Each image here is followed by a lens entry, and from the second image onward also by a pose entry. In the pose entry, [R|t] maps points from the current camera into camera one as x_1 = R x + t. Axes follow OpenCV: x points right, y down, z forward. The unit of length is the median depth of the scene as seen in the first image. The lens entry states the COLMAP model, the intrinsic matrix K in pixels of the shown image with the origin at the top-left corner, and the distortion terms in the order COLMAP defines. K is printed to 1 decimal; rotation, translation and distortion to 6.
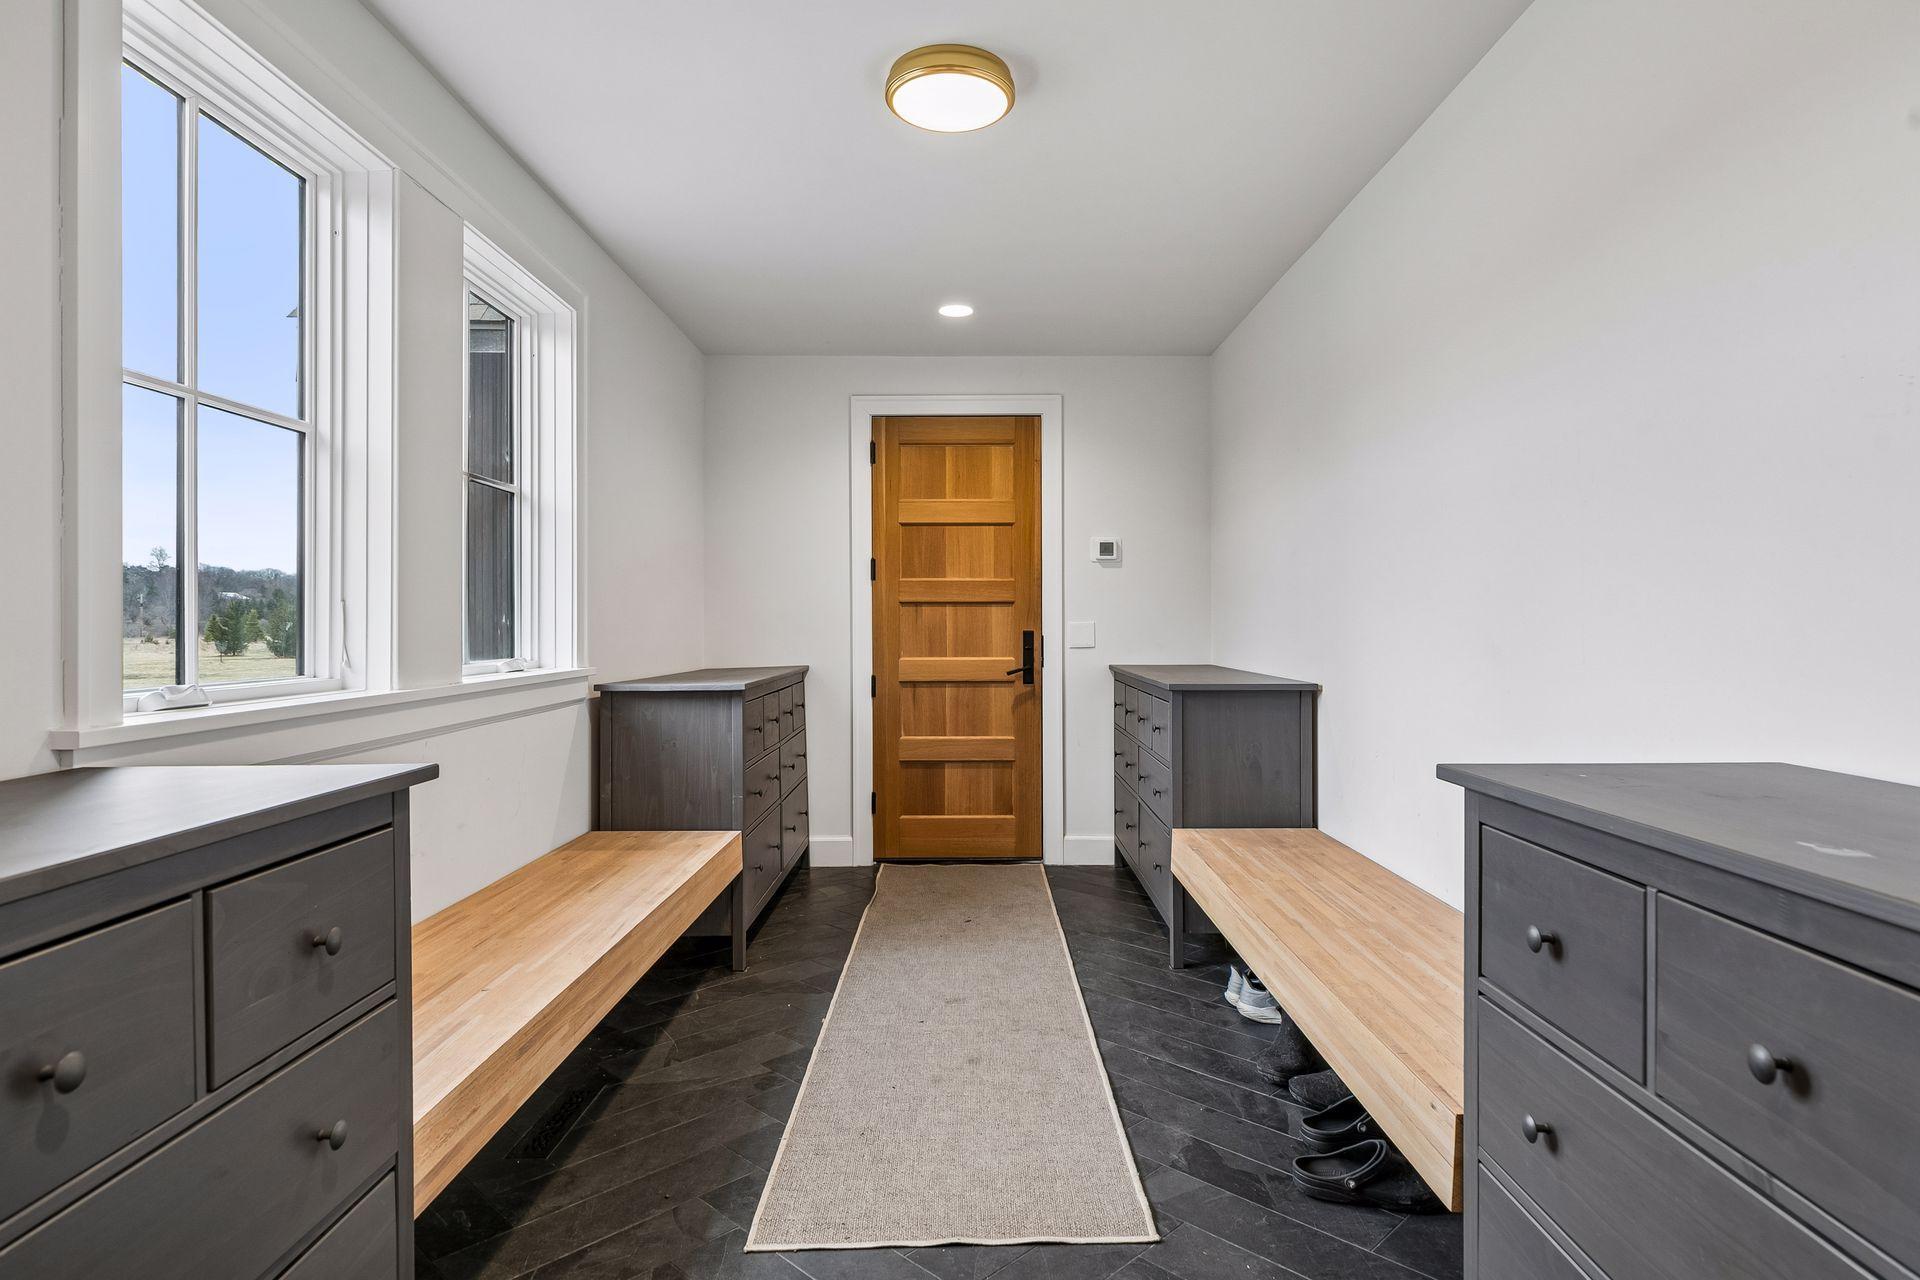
lens RADIAL K [[1034.2, 0, 962.9], [0, 1034.2, 631.3], [0, 0, 1]] dist [-0.013991, -0.000586]
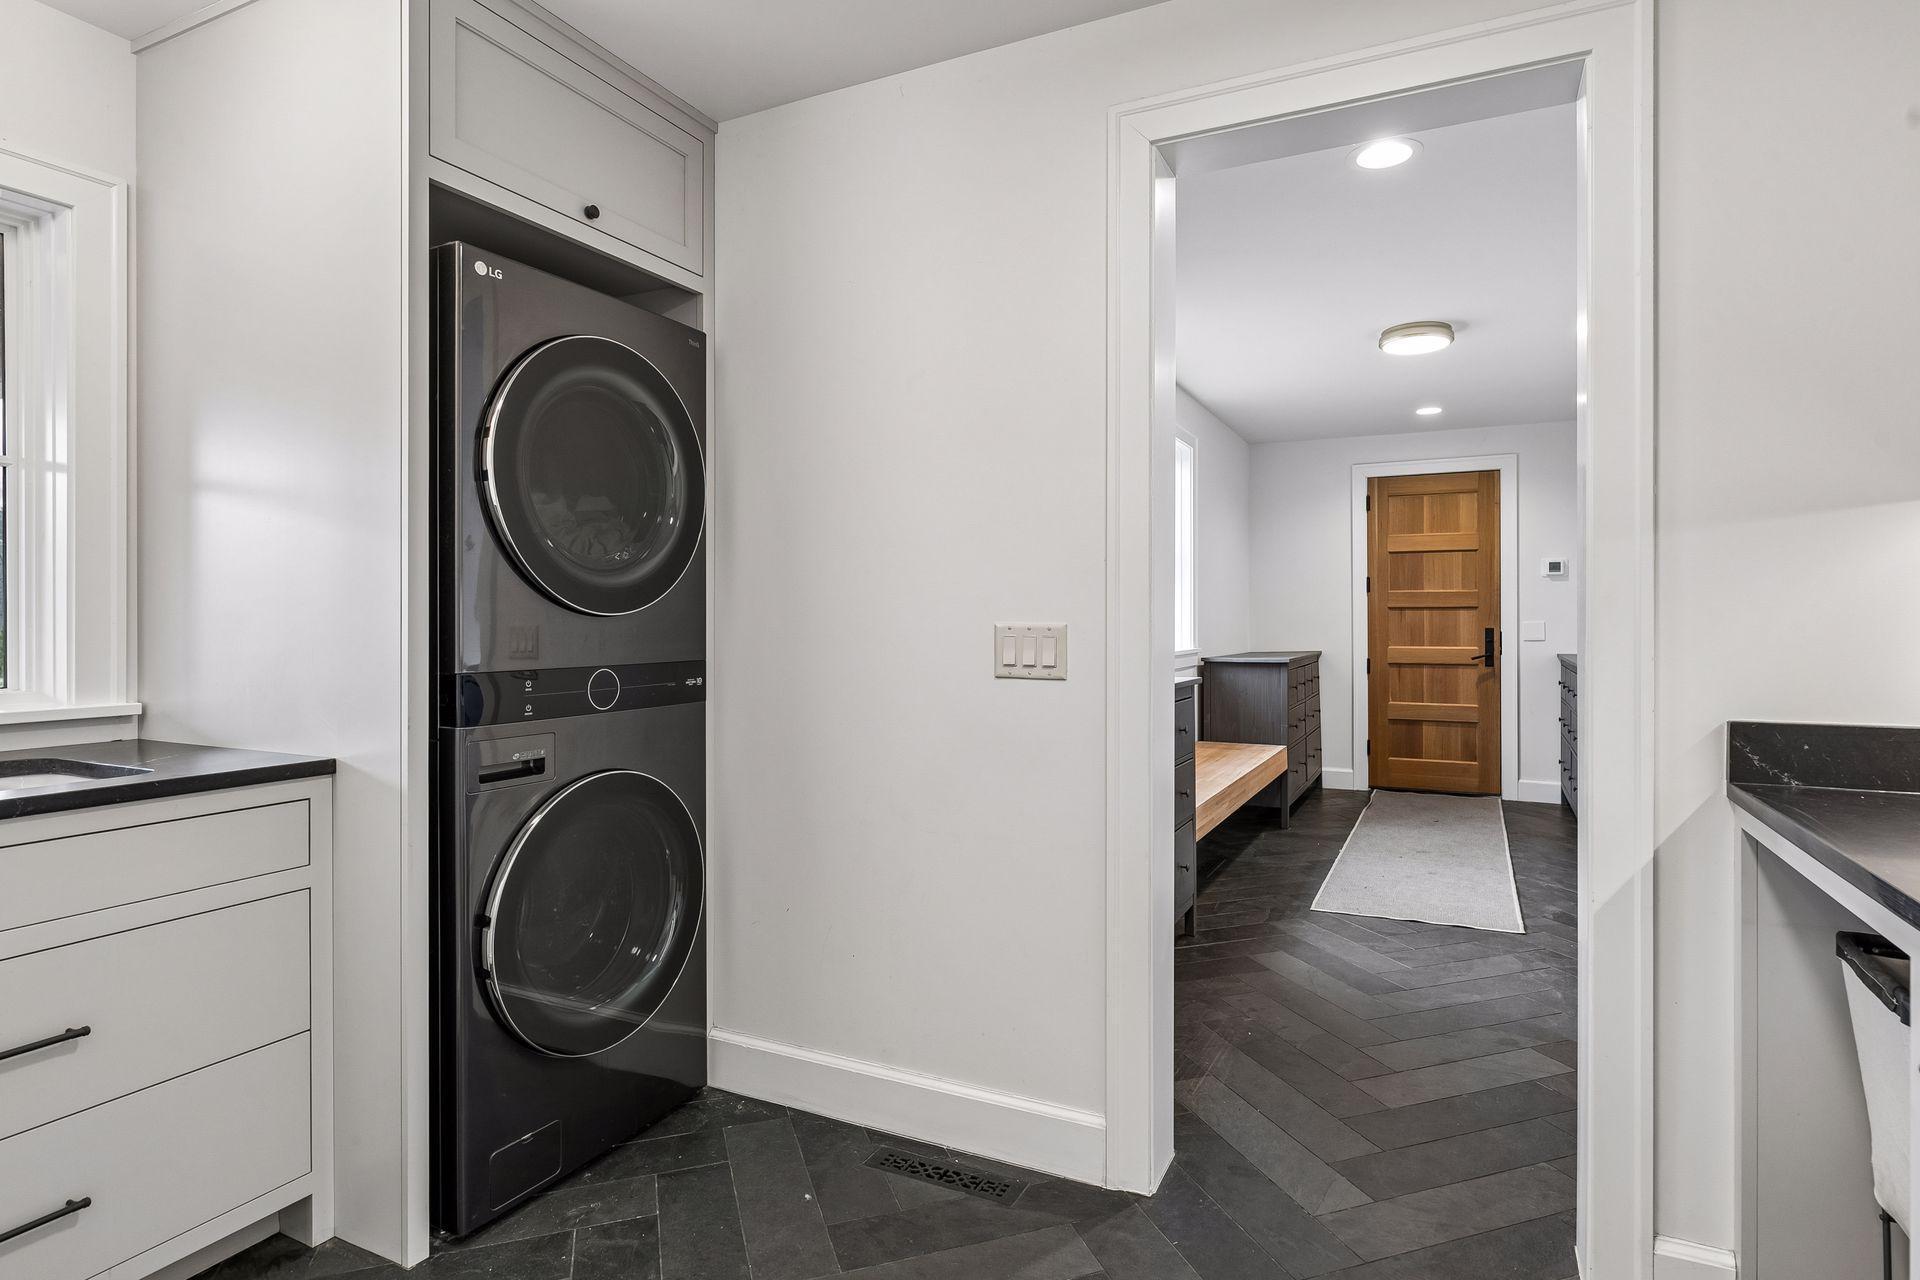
lens RADIAL K [[1034.2, 0, 955.4], [0, 1034.2, 616.9], [0, 0, 1]] dist [-0.013991, -0.000586]
pose [[0.896232, 0.000168, -0.443586, 0.034858], [-0.003718, 0.999968, -0.007134, -0.002824], [0.443570, 0.008043, 0.896203, -0.539765]]
